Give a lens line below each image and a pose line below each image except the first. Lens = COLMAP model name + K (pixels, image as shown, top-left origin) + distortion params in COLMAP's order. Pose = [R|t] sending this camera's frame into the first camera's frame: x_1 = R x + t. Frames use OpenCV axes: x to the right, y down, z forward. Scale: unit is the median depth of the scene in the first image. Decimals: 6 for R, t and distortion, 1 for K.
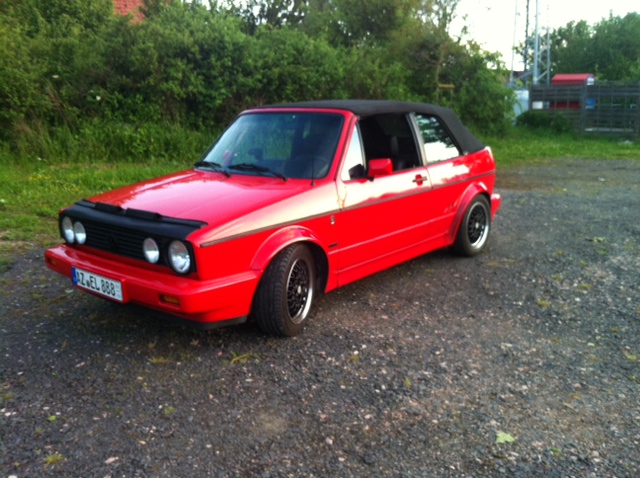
lens RADIAL K [[626.1, 0, 320.0], [0, 626.1, 239.0], [0, 0, 1]] dist [0.175092, -0.500797]
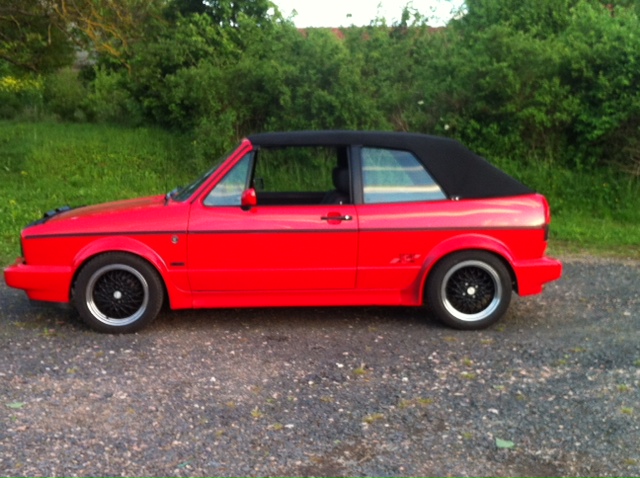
lens RADIAL K [[908.2, 0, 320.0], [0, 908.2, 239.0], [0, 0, 1]] dist [0.235240, -0.984561]
pose [[0.679410, 0.103505, -0.726422, 0.457733], [-0.173422, 0.984604, -0.021907, -0.013649], [0.712970, 0.140862, 0.686900, 0.040055]]
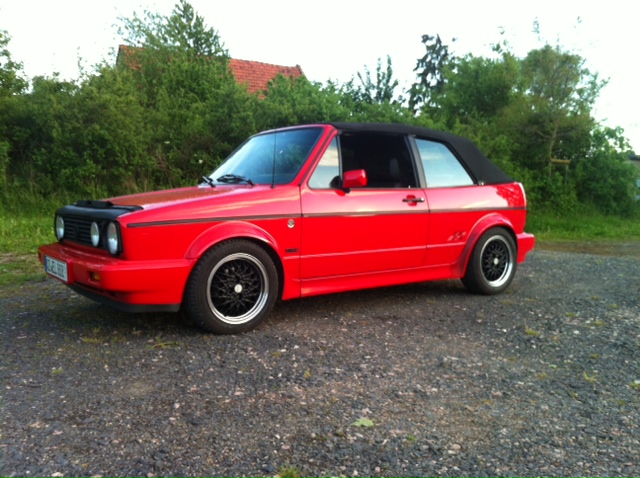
lens RADIAL K [[626.1, 0, 320.0], [0, 626.1, 239.0], [0, 0, 1]] dist [0.175092, -0.500797]
pose [[0.973135, 0.035041, -0.227553, 0.101366], [-0.067570, 0.988295, -0.136778, 0.043999], [0.220097, 0.148479, 0.964112, 0.022238]]
